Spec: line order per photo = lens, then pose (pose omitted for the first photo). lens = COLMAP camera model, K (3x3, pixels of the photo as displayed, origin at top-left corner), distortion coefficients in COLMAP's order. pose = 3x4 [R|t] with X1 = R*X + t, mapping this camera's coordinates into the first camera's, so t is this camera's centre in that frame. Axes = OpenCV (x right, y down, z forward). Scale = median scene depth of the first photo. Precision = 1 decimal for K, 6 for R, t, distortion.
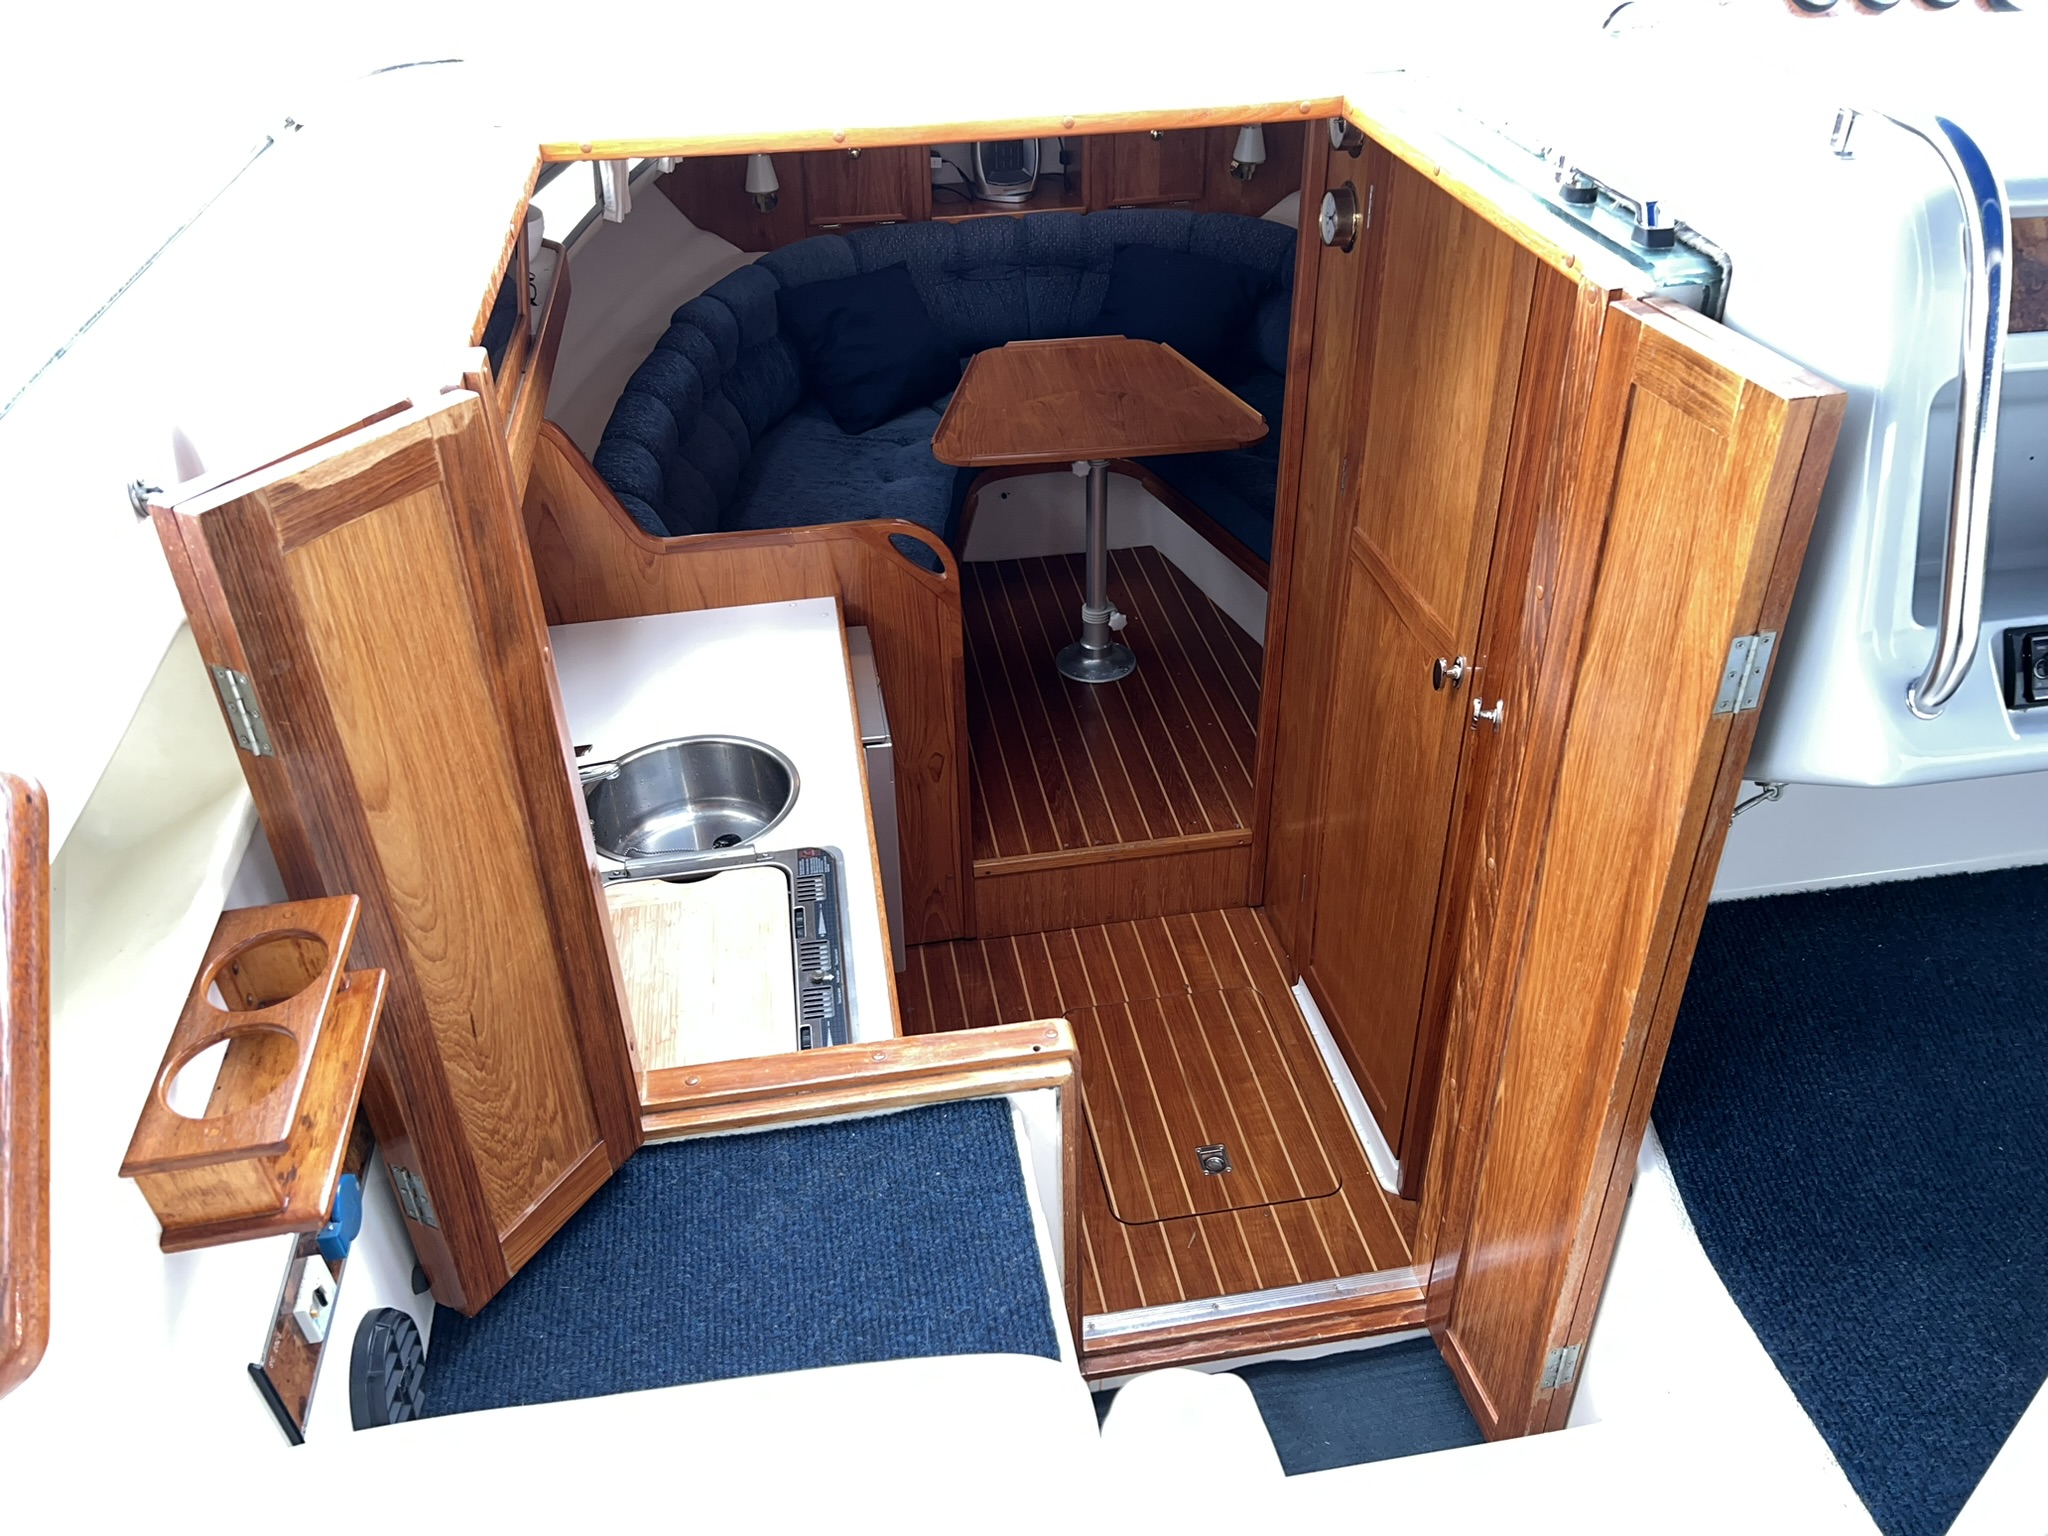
lens RADIAL K [[1547.5, 0, 1010.3], [0, 1547.5, 751.6], [0, 0, 1]] dist [0.090970, -0.112857]
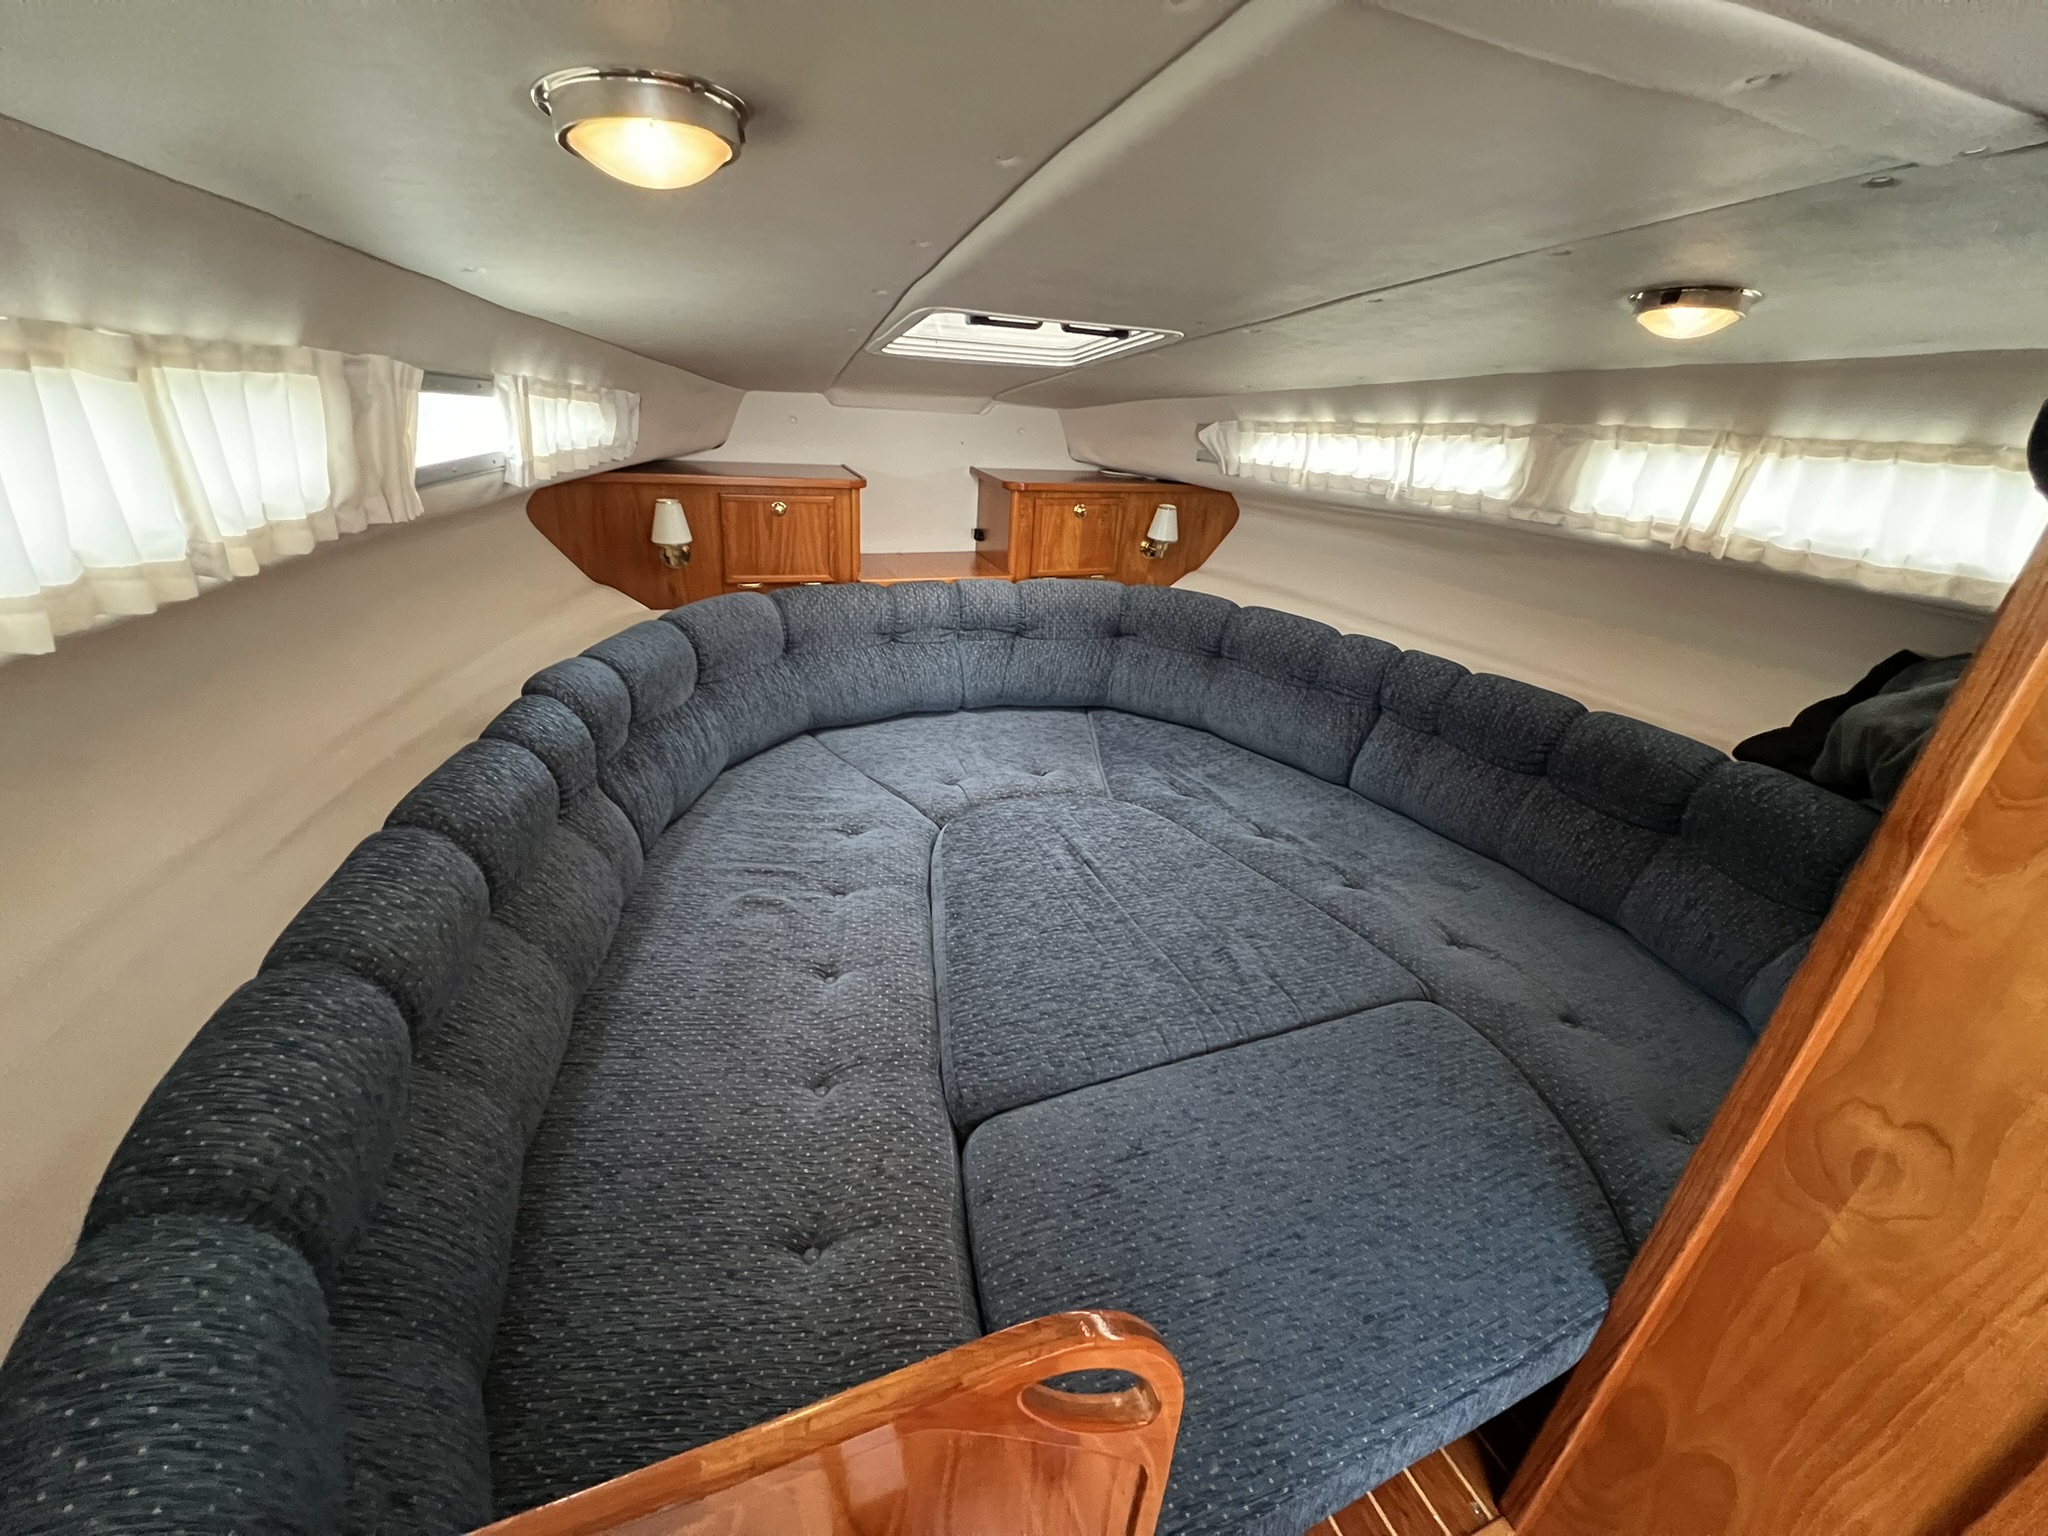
lens RADIAL K [[817.4, 0, 1013.9], [0, 817.4, 763.8], [0, 0, 1]] dist [-0.003084, -0.000177]
pose [[0.974643, -0.016400, 0.223165, -0.205354], [0.050424, 0.987756, -0.147631, -0.429122], [-0.218011, 0.155140, 0.963537, 1.453744]]
